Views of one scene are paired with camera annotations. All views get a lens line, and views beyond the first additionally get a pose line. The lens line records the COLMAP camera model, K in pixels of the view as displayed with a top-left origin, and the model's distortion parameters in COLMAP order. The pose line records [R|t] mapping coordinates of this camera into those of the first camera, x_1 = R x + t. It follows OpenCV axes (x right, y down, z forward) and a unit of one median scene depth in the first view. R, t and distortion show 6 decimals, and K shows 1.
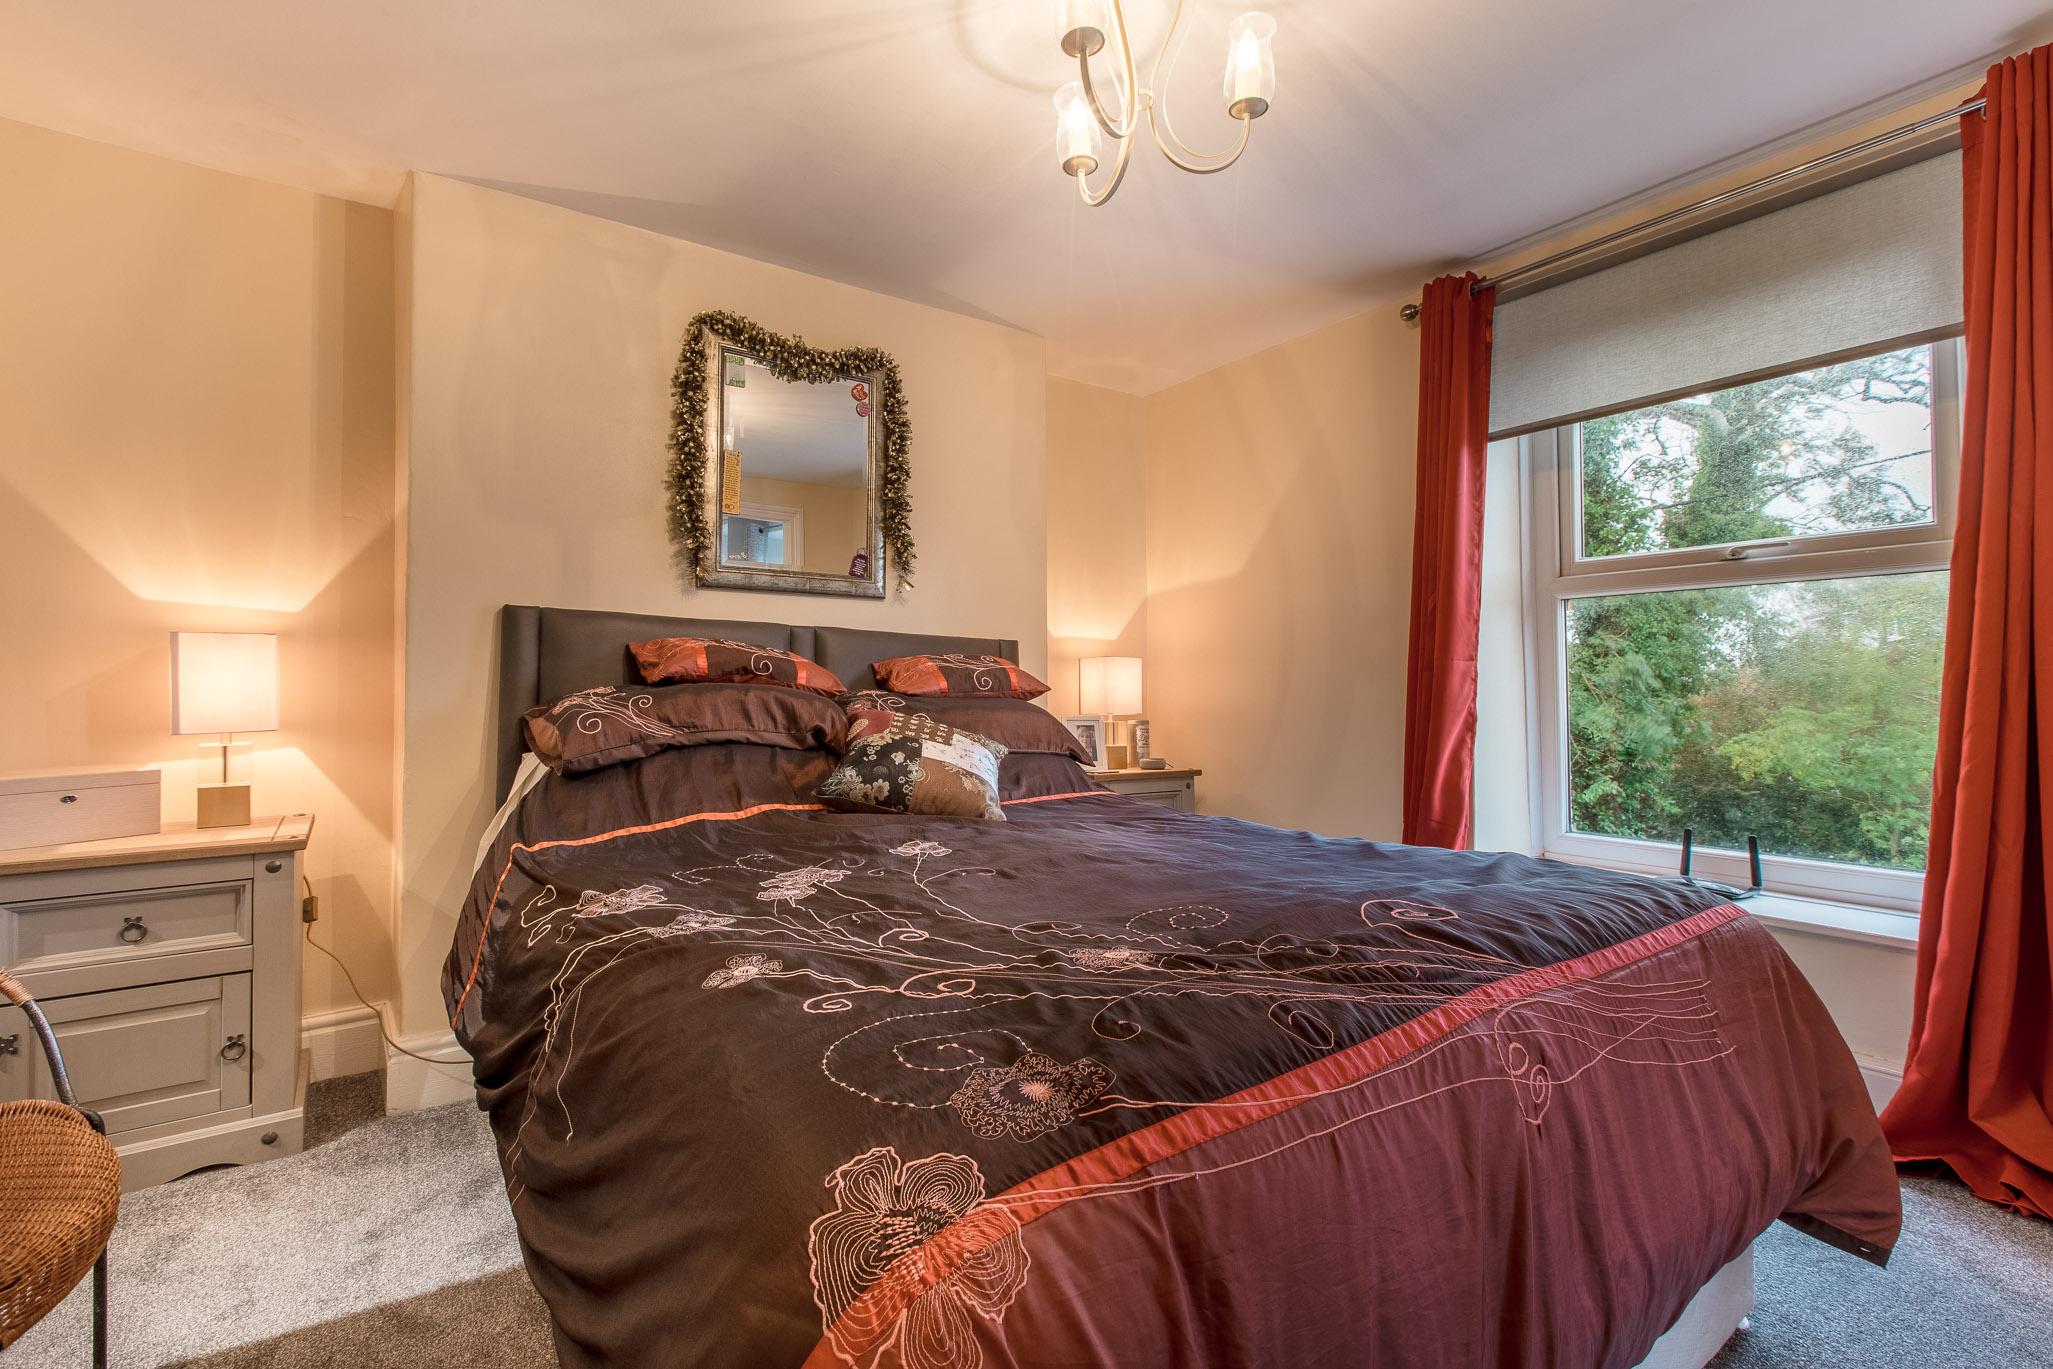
lens RADIAL K [[899.5, 0, 1026.5], [0, 899.5, 684.5], [0, 0, 1]] dist [0.001647, 0.000644]
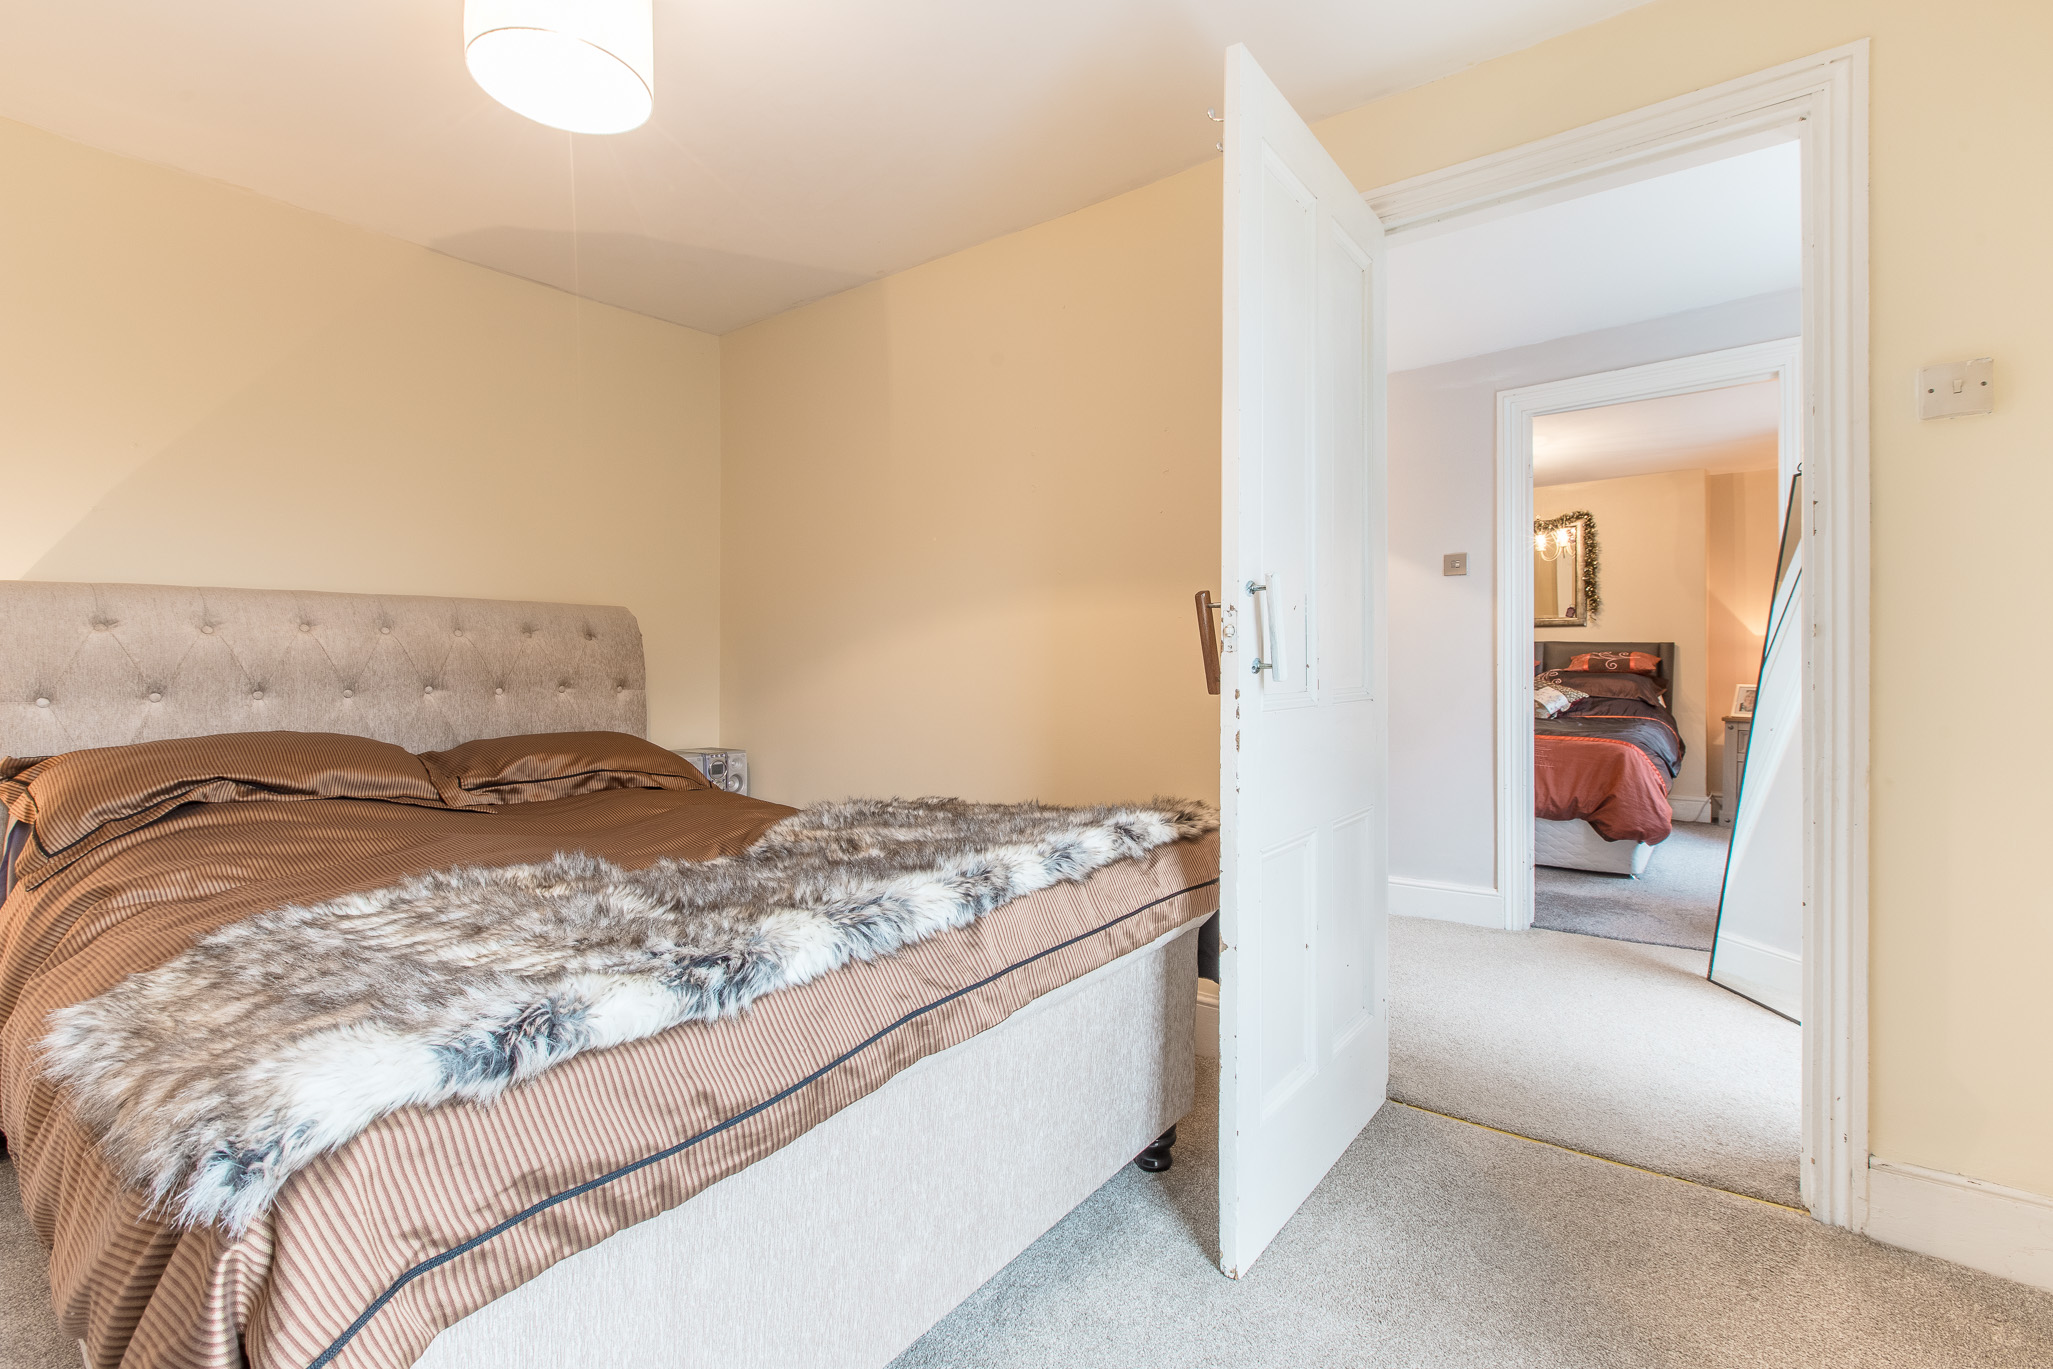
lens RADIAL K [[914.5, 0, 1036.4], [0, 914.5, 680.3], [0, 0, 1]] dist [0.001647, 0.000543]
pose [[0.304743, 0.018272, -0.952259, 1.882400], [0.005319, 0.999768, 0.020886, -0.022704], [0.952420, -0.011430, 0.304575, -1.114775]]
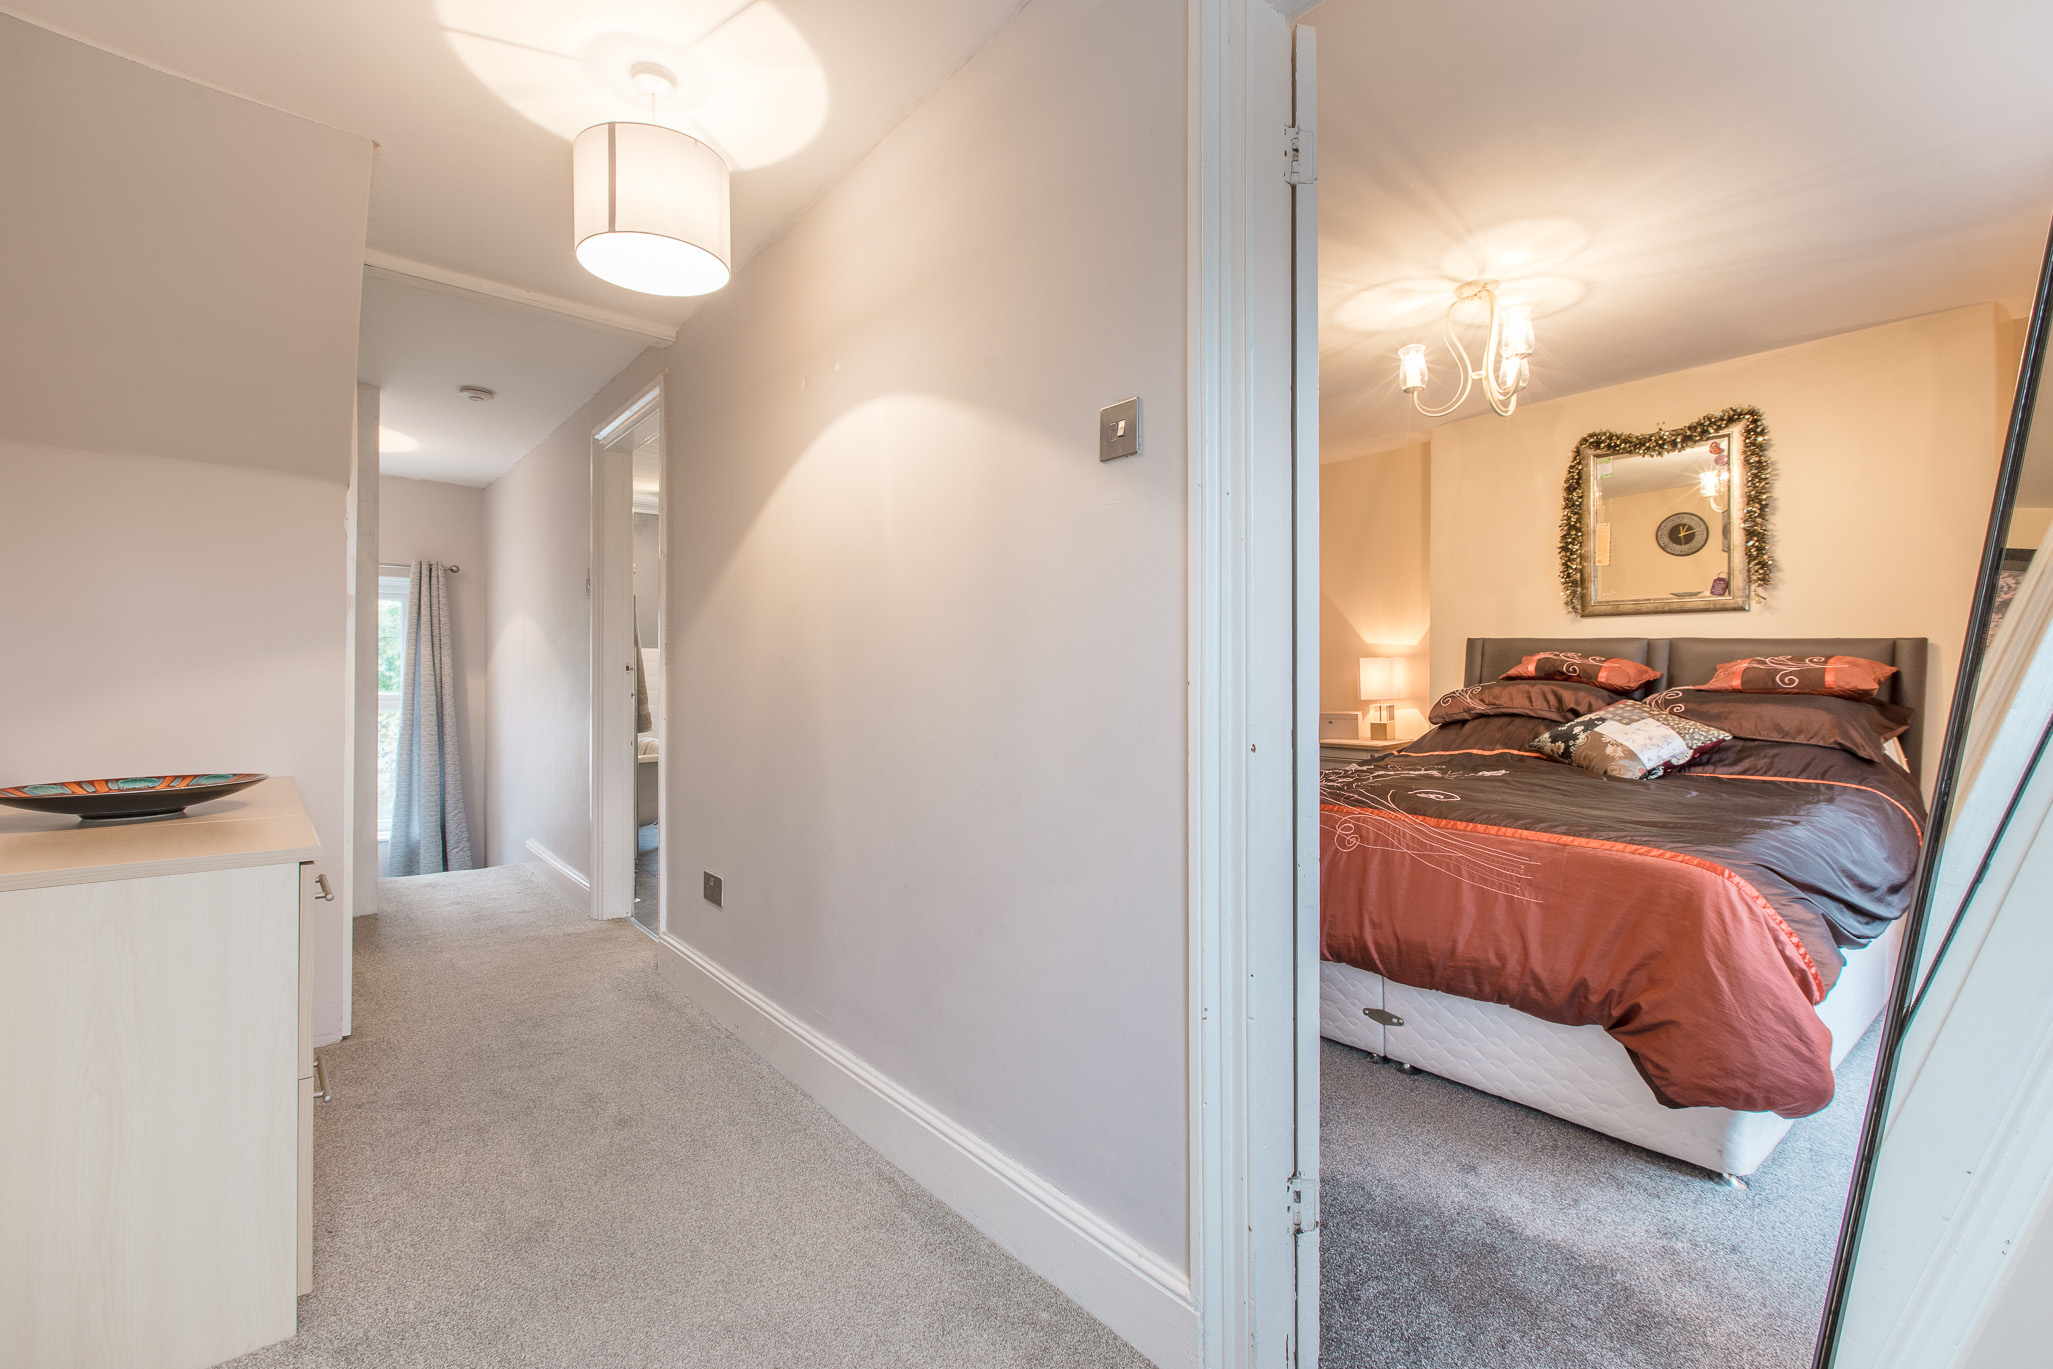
lens RADIAL K [[899.5, 0, 1026.5], [0, 899.5, 684.5], [0, 0, 1]] dist [0.001647, 0.000644]
pose [[0.072226, 0.015253, -0.997272, 1.215797], [0.004053, 0.999870, 0.015586, -0.022480], [0.997380, -0.005168, 0.072155, -0.056352]]
